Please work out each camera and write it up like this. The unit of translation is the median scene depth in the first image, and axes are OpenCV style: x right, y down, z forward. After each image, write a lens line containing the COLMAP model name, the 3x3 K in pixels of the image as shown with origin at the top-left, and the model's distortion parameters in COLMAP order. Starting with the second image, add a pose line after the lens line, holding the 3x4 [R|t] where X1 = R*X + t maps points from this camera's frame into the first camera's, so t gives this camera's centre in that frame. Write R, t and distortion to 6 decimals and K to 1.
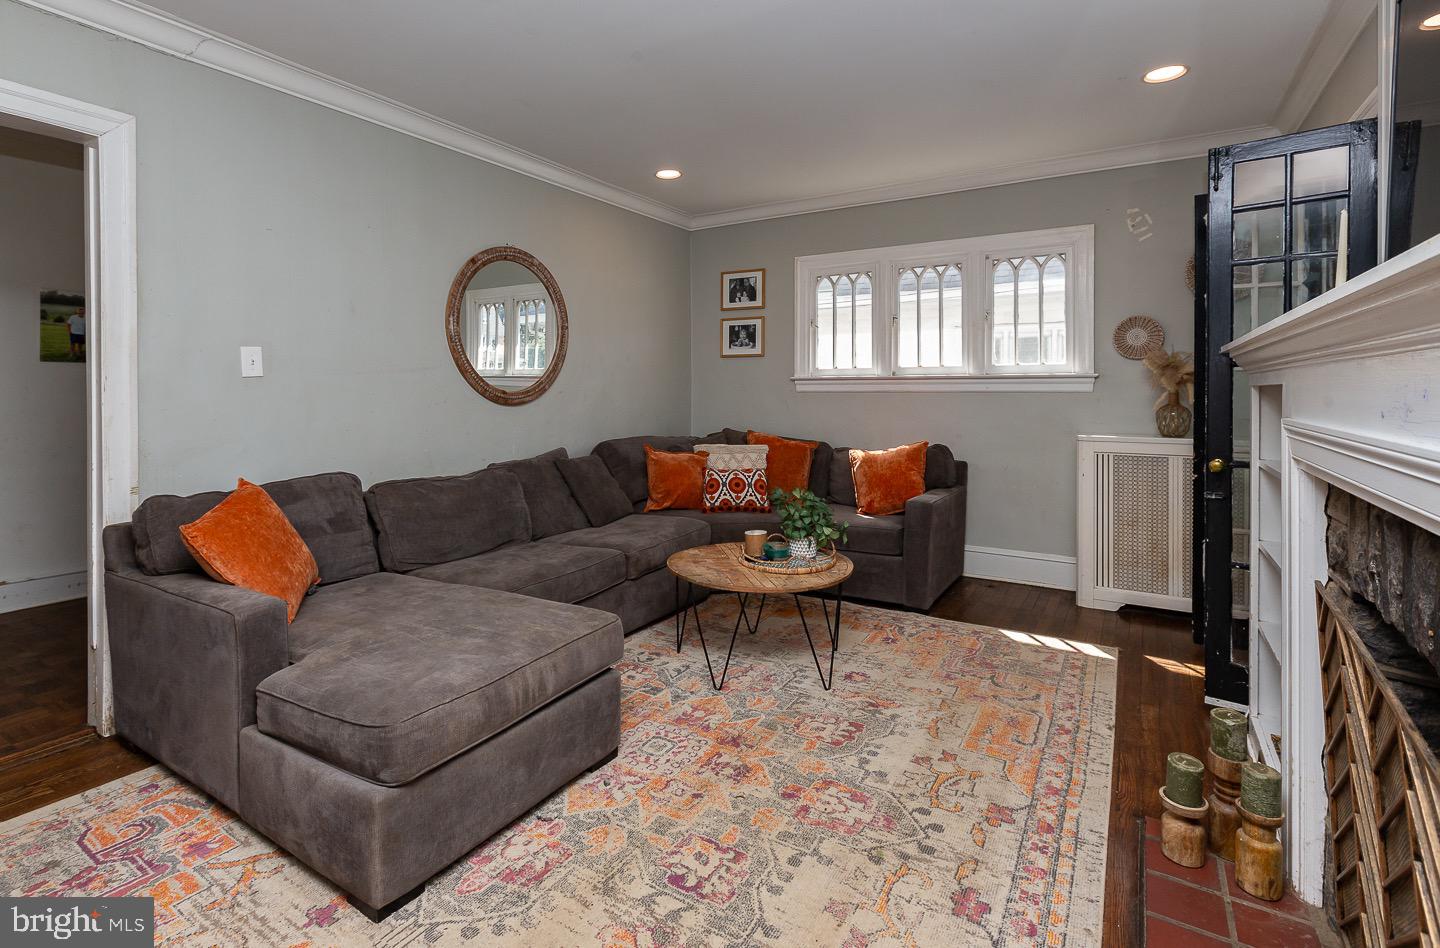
lens RADIAL K [[686.4, 0, 717.6], [0, 686.4, 389.0], [0, 0, 1]] dist [0.001813, 0.000450]
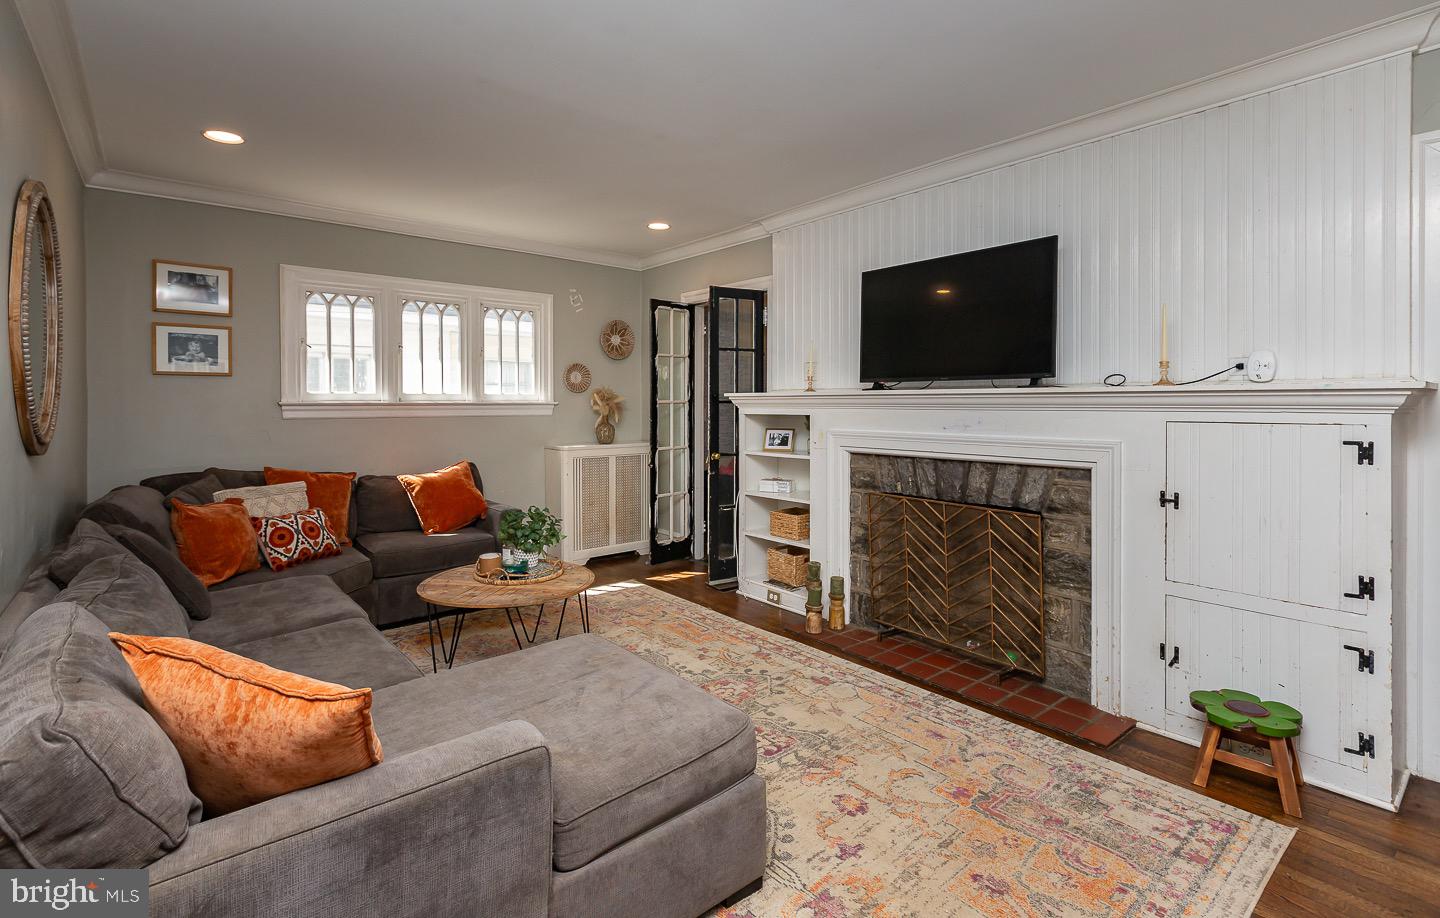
lens RADIAL K [[656.5, 0, 699.2], [0, 656.5, 400.5], [0, 0, 1]] dist [-0.002587, -0.009997]
pose [[0.333665, 0.003111, 0.942687, -0.589463], [-0.001472, 0.999995, -0.002779, -0.021326], [-0.942691, -0.000461, 0.333668, 0.267623]]
